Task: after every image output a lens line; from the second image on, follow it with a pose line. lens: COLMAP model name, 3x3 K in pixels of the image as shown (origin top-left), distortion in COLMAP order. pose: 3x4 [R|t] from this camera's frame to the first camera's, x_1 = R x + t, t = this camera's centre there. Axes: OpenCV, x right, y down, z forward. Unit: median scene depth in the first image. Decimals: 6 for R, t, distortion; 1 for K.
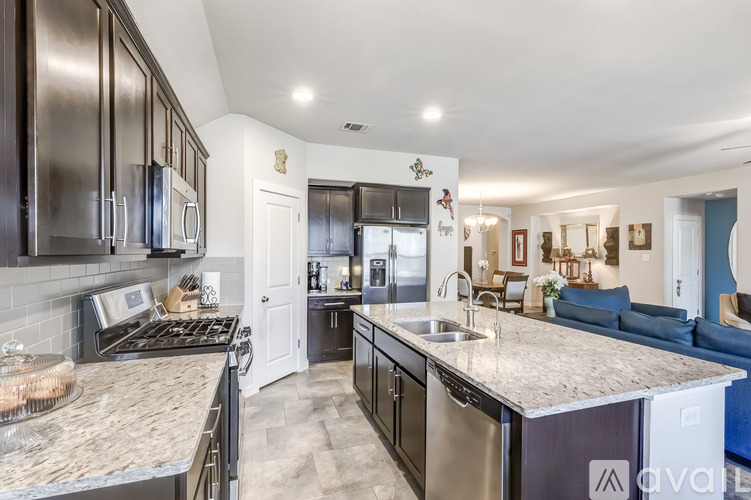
lens RADIAL K [[346.3, 0, 379.7], [0, 346.3, 252.8], [0, 0, 1]] dist [-0.001927, 0.000453]
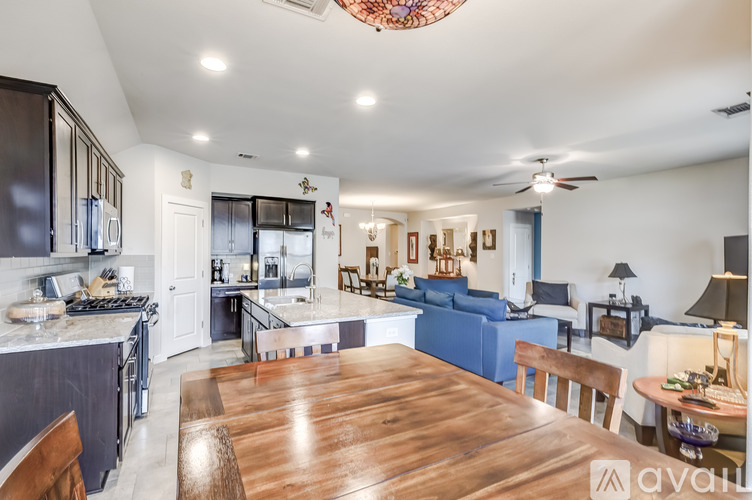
lens RADIAL K [[346.7, 0, 370.6], [0, 346.7, 251.3], [0, 0, 1]] dist [-0.001927, 0.000453]
pose [[0.984380, 0.001834, 0.176049, 0.127453], [-0.001513, 0.999997, -0.001958, 0.000414], [-0.176052, 0.001661, 0.984379, -0.302215]]
